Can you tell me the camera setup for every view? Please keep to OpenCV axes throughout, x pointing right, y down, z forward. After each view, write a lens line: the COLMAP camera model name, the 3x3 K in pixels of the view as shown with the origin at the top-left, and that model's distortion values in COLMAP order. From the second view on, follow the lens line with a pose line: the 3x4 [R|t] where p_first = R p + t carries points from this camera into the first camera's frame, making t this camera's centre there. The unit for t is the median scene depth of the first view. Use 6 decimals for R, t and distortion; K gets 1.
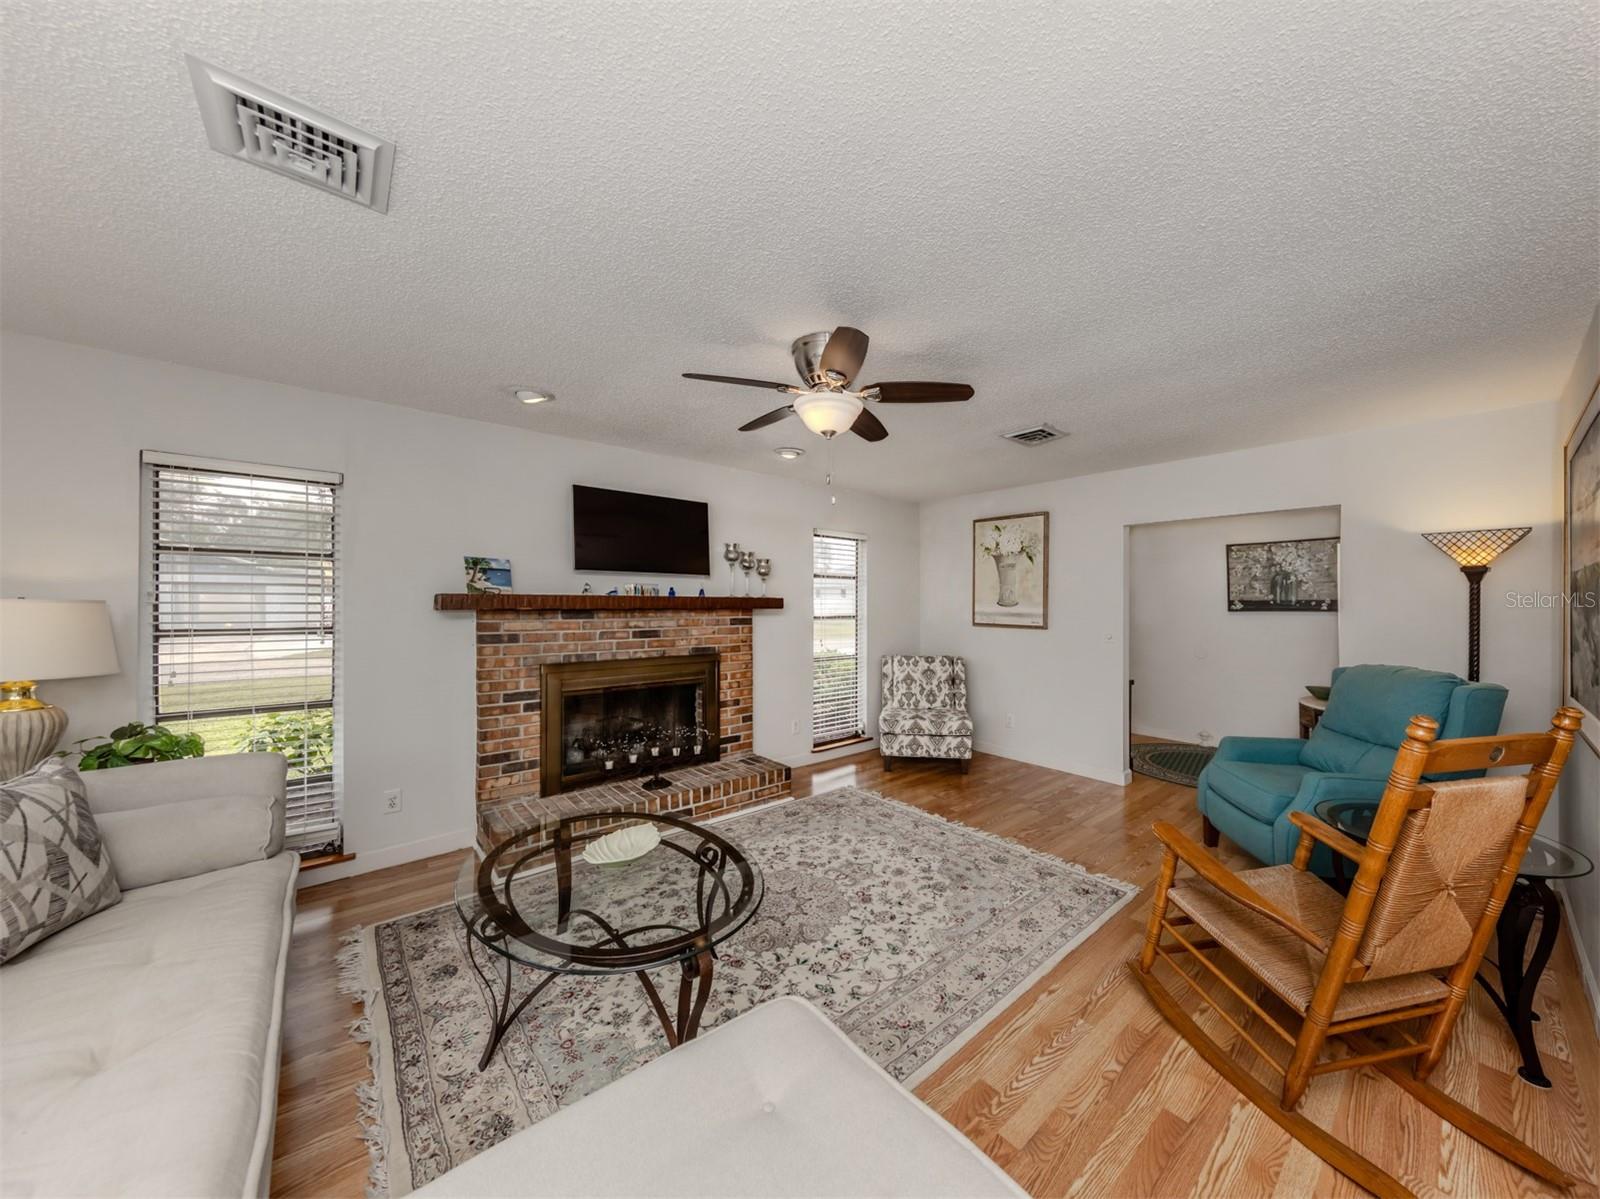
lens RADIAL K [[554.5, 0, 795.9], [0, 554.5, 599.6], [0, 0, 1]] dist [0.010779, -0.000386]
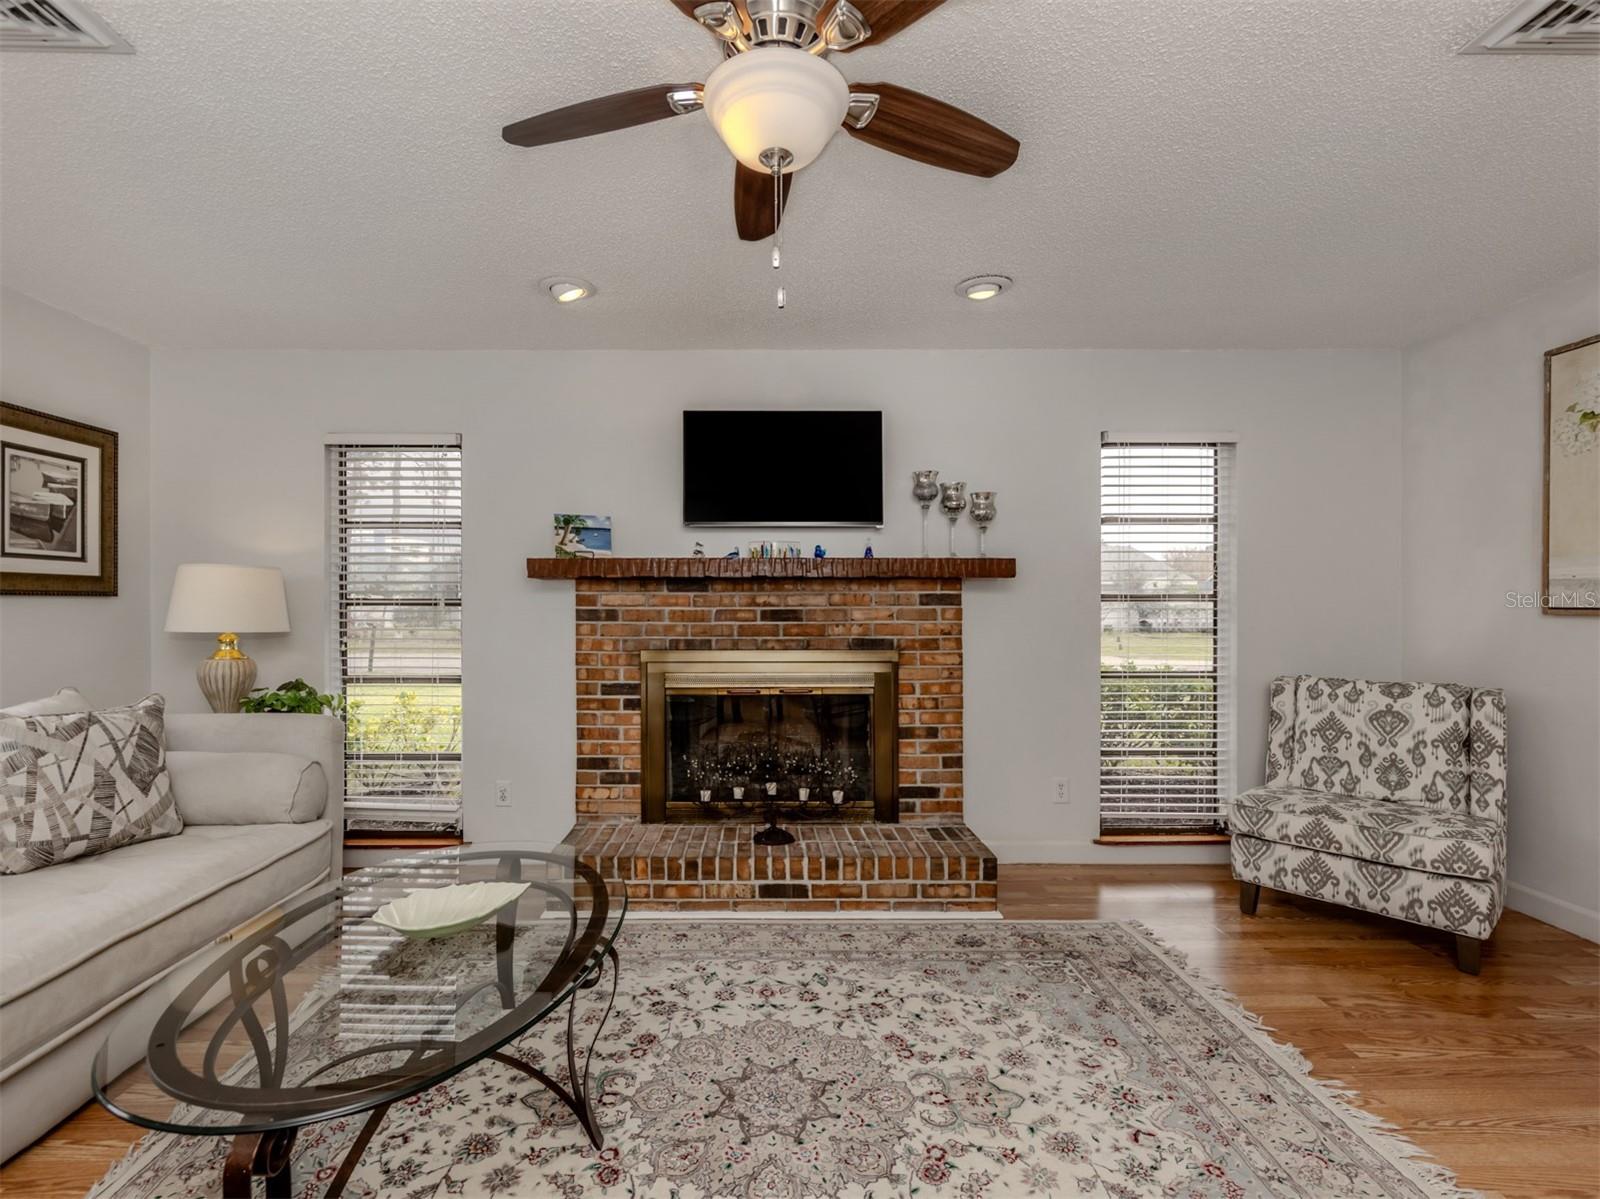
lens RADIAL K [[706.9, 0, 771.3], [0, 706.9, 607.3], [0, 0, 1]] dist [0.007726, -0.000111]
pose [[0.781683, 0.000056, -0.623676, 0.262111], [0.002945, 0.999989, 0.003781, 0.049026], [0.623669, -0.004793, 0.781674, 0.314392]]
